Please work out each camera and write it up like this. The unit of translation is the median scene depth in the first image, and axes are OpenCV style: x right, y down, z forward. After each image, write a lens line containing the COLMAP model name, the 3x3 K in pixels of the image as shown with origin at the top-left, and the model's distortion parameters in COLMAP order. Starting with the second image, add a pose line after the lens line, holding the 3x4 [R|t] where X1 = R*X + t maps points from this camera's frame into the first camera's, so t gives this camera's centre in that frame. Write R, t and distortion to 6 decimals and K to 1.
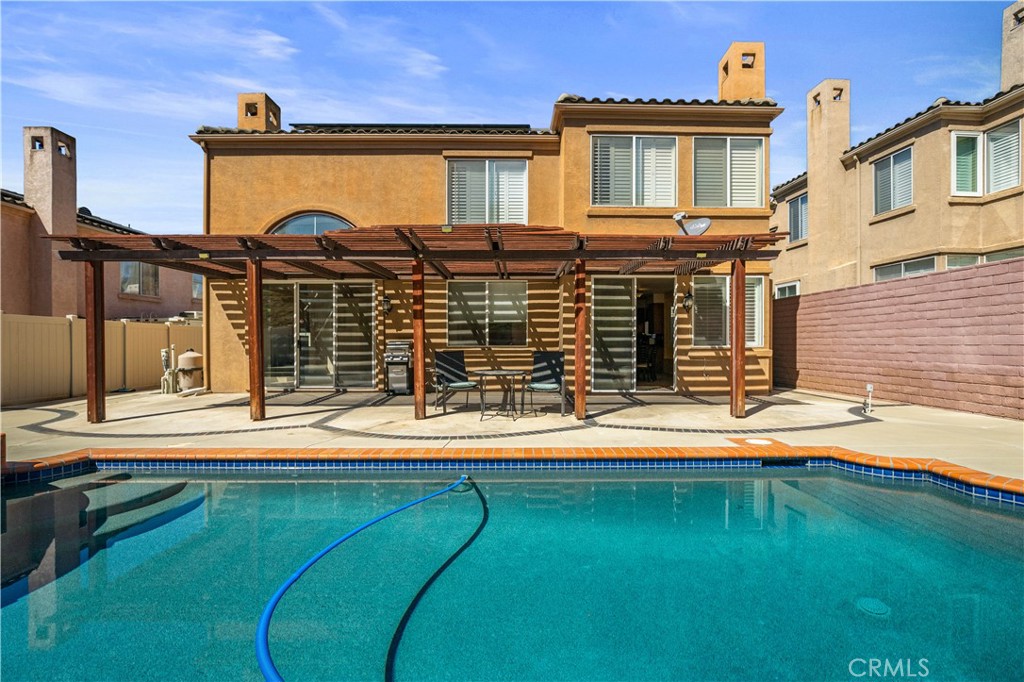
lens RADIAL K [[475.2, 0, 514.2], [0, 475.2, 344.6], [0, 0, 1]] dist [-0.010536, 0.000201]
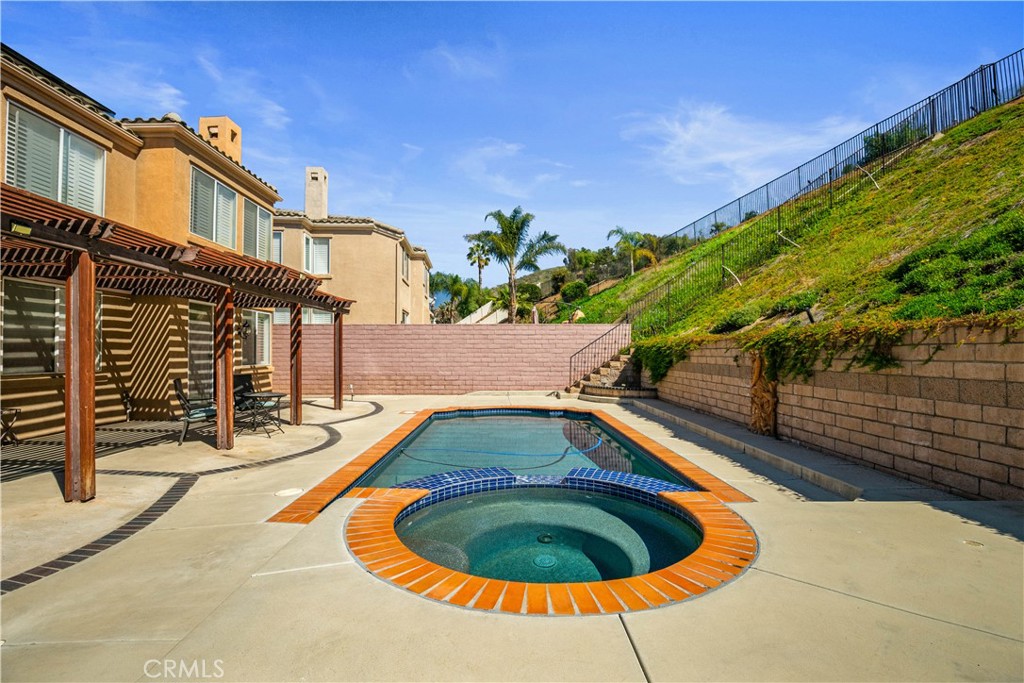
lens RADIAL K [[475.2, 0, 514.2], [0, 475.2, 345.1], [0, 0, 1]] dist [-0.010536, 0.000201]
pose [[-0.002653, 0.015923, 0.999870, -0.851806], [0.001797, 0.999872, -0.015918, -0.029828], [-0.999995, 0.001754, -0.002681, 0.293516]]
